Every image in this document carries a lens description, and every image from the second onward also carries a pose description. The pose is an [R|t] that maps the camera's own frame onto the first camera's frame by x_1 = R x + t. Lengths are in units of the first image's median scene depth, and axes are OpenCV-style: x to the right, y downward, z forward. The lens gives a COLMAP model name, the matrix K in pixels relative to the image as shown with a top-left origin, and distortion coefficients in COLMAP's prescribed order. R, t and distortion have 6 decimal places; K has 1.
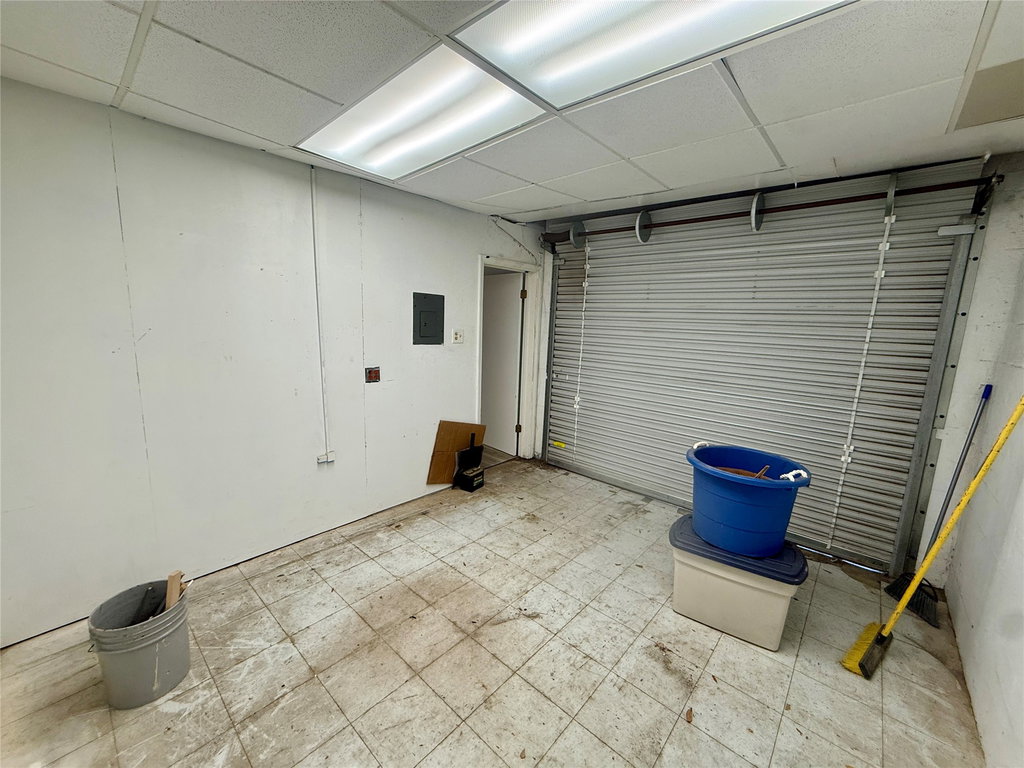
lens RADIAL K [[407.9, 0, 508.1], [0, 407.9, 384.0], [0, 0, 1]] dist [-0.000836, 0.000282]
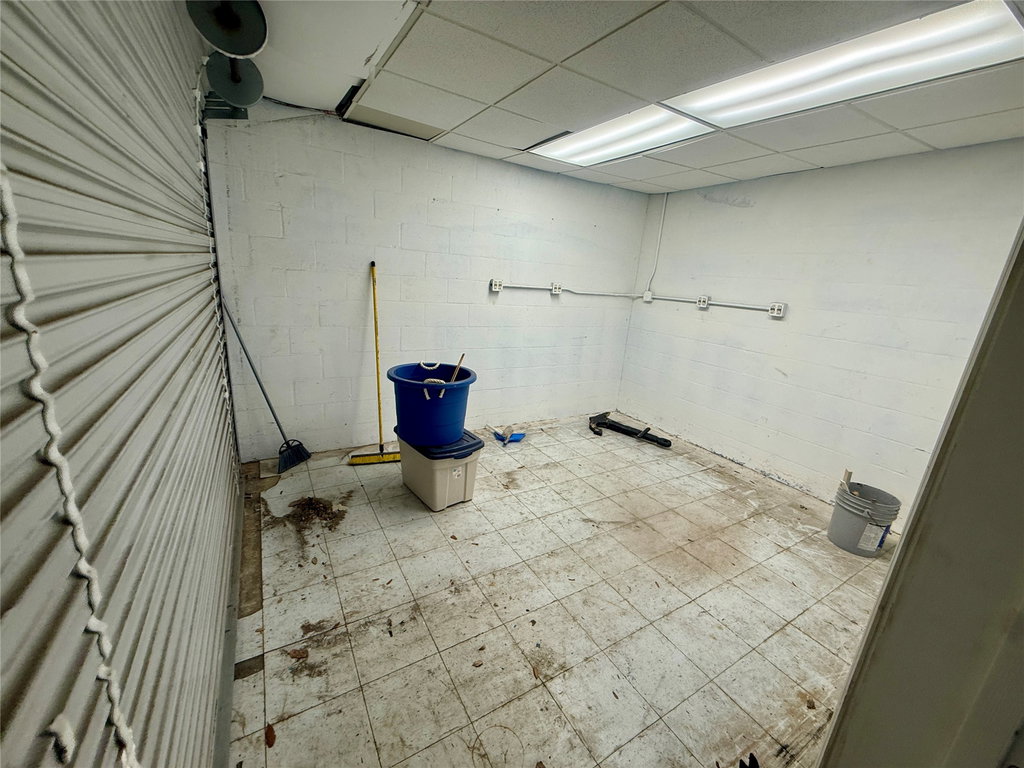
lens RADIAL K [[407.9, 0, 508.1], [0, 407.9, 384.0], [0, 0, 1]] dist [-0.000836, 0.000282]
pose [[-0.949177, -0.180468, 0.257867, 0.044633], [-0.059820, 0.907794, 0.415129, -0.277878], [-0.309007, 0.378606, -0.872452, 1.870769]]
